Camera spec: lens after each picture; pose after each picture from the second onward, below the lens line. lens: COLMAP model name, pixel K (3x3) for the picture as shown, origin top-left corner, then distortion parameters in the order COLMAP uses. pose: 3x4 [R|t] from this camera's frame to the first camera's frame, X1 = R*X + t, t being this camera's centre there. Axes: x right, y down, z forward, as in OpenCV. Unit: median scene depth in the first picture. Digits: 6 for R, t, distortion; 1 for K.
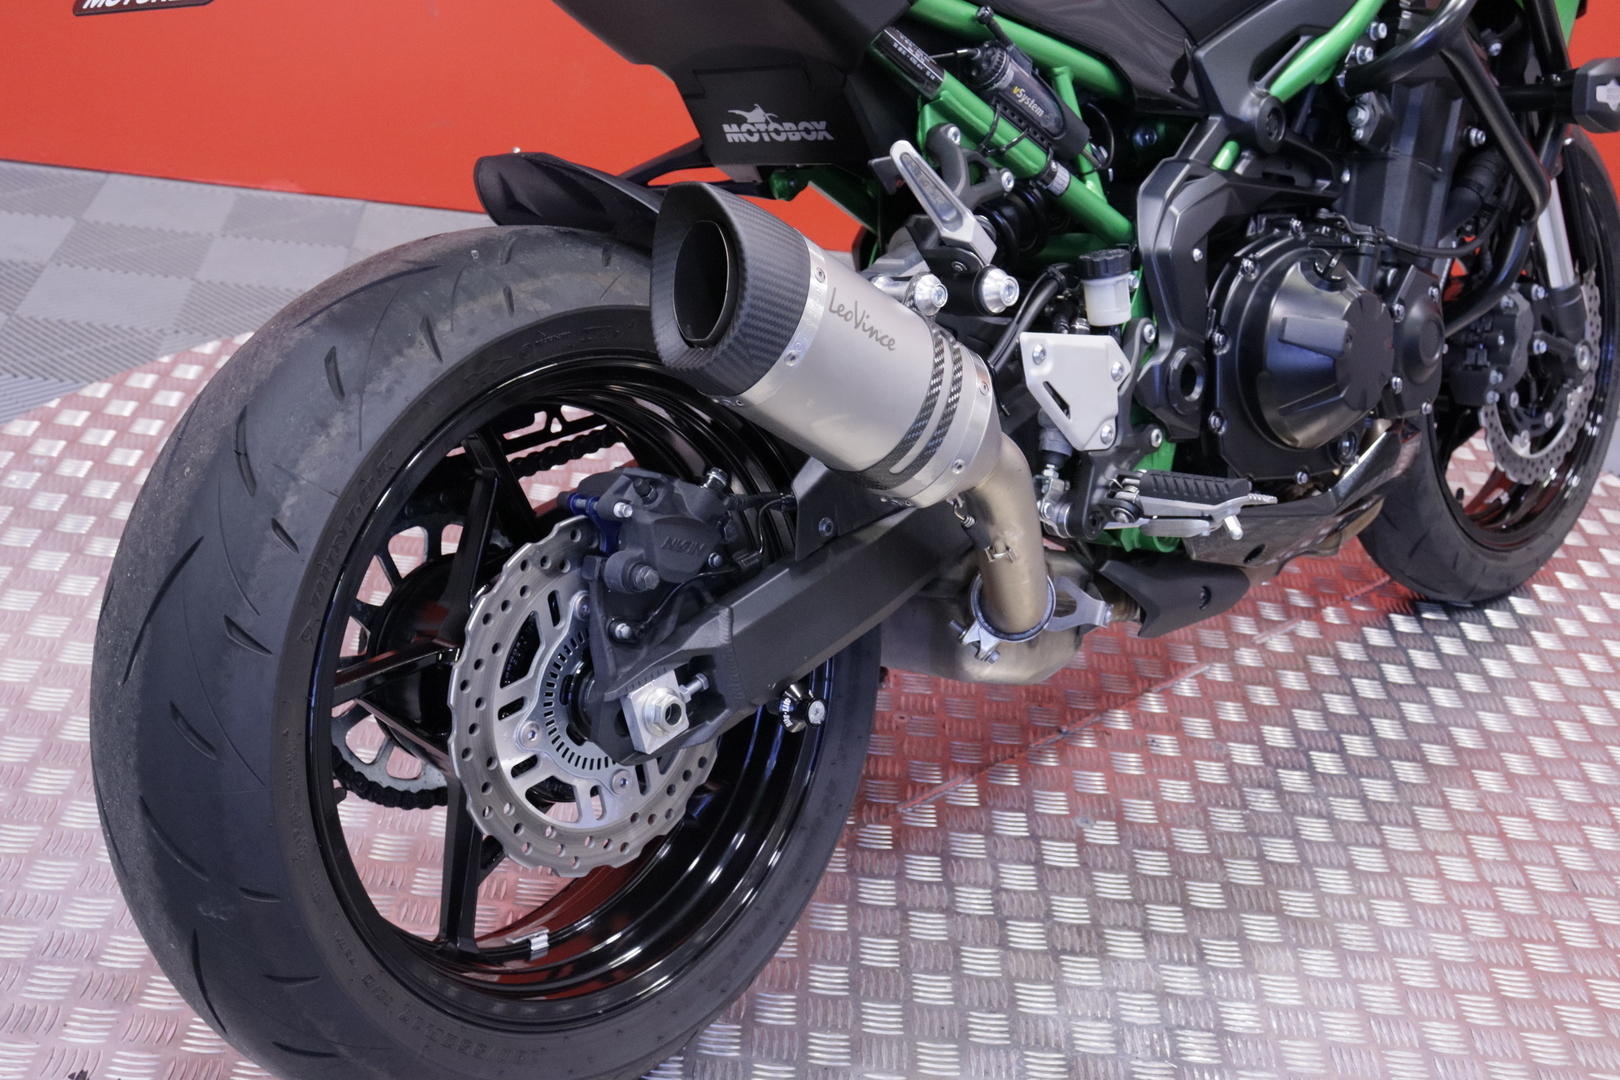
lens RADIAL K [[2168.7, 0, 816.9], [0, 2168.7, 532.9], [0, 0, 1]] dist [0.043076, 0.000000]
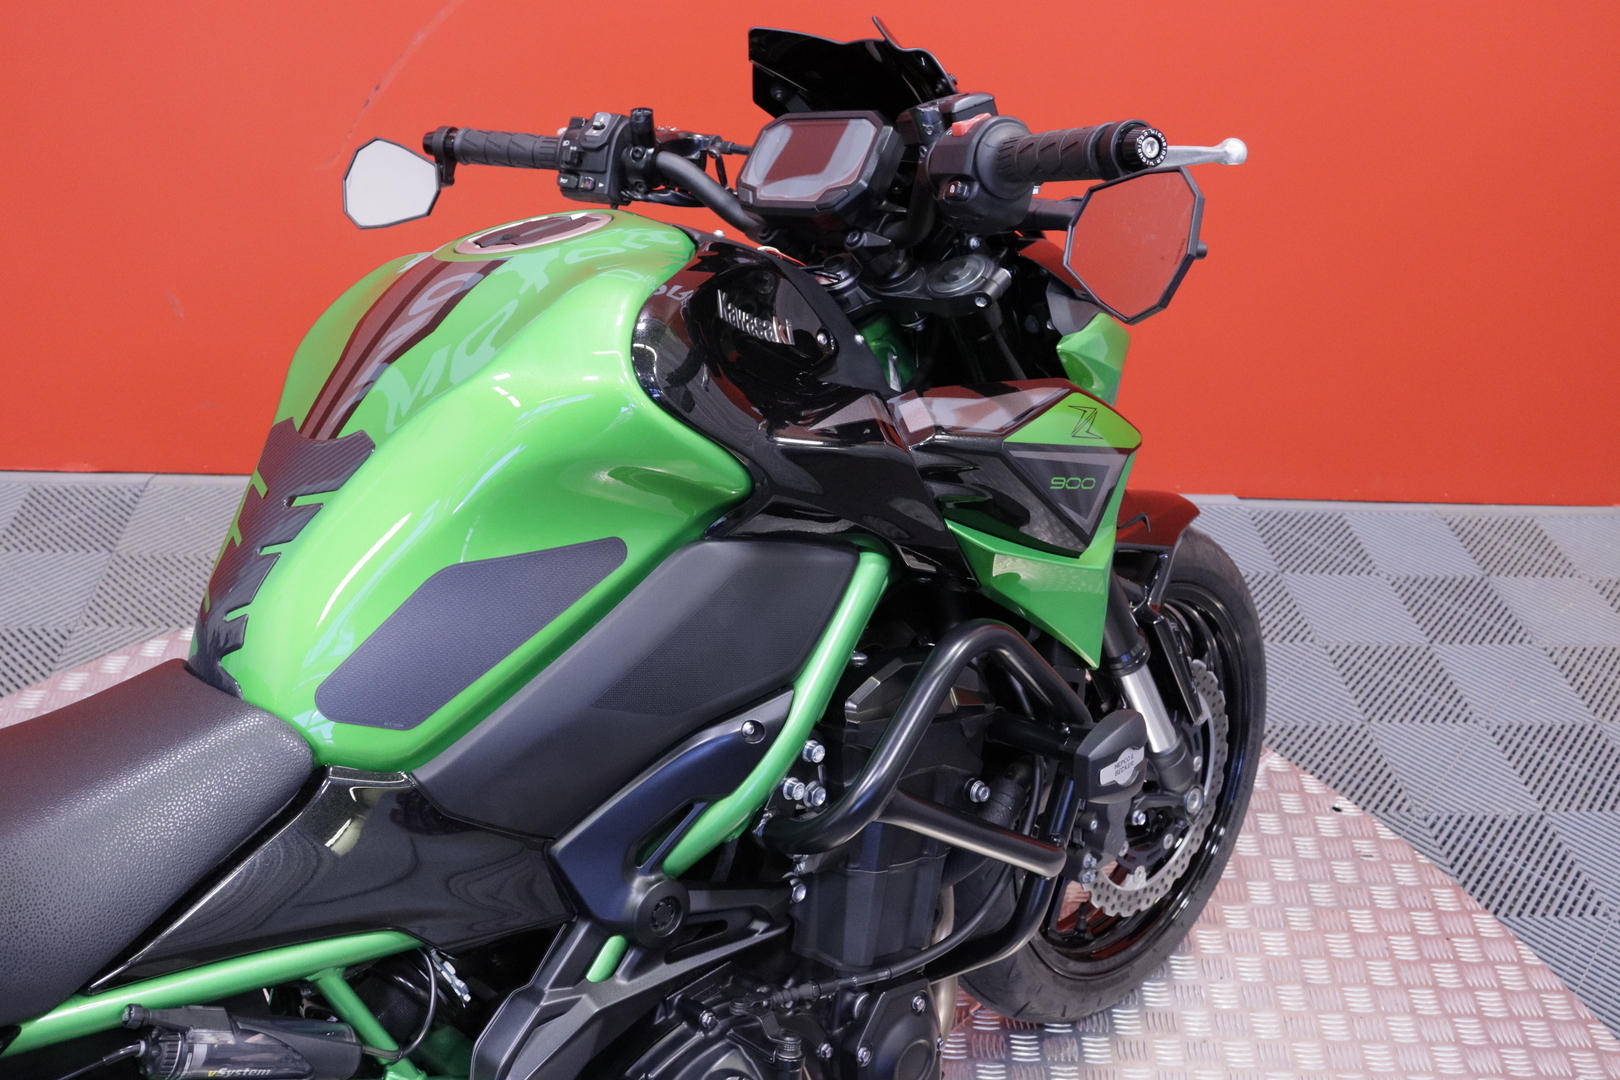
lens RADIAL K [[1452.9, 0, 813.4], [0, 1452.9, 548.6], [0, 0, 1]] dist [-0.016466, -0.001287]
pose [[0.997325, -0.043150, -0.059001, 0.334652], [0.050978, 0.989070, 0.138354, -0.436127], [0.052386, -0.140992, 0.988624, 0.540156]]
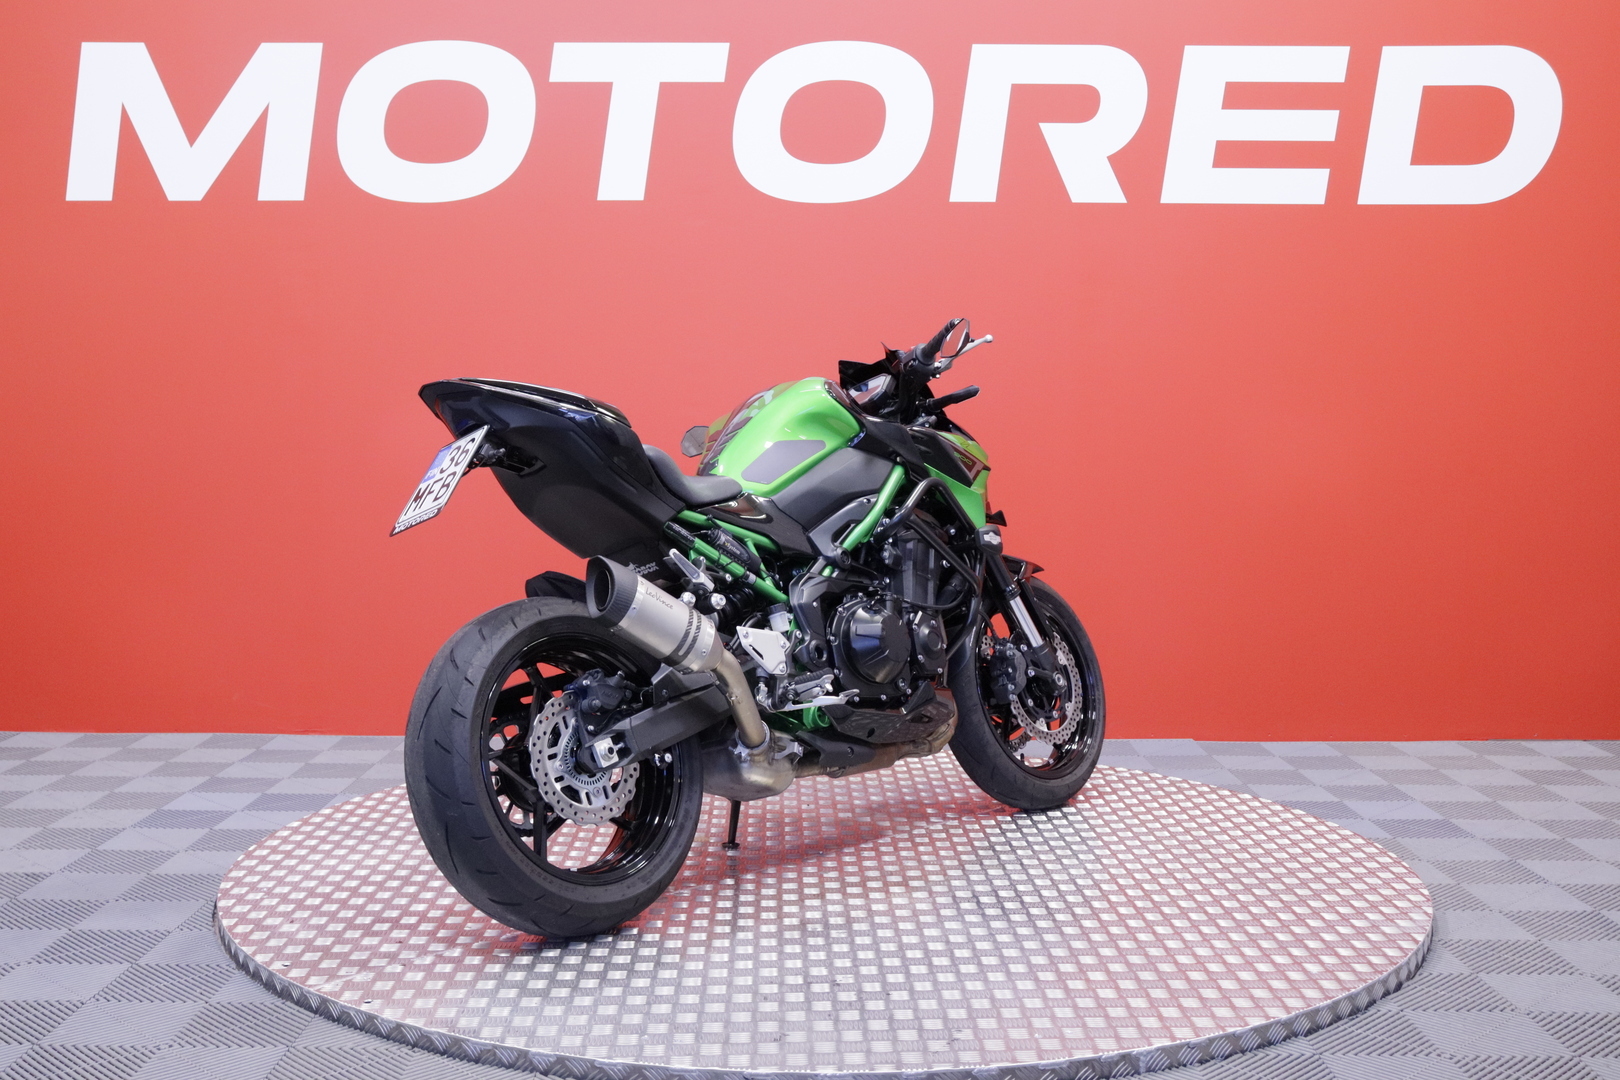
lens RADIAL K [[1794.9, 0, 810.8], [0, 1794.9, 542.0], [0, 0, 1]] dist [0.001467, 0.000000]
pose [[0.990164, -0.139802, 0.005479, 0.179481], [0.132097, 0.921251, -0.365851, 0.604866], [0.046099, 0.362976, 0.930657, -1.032440]]
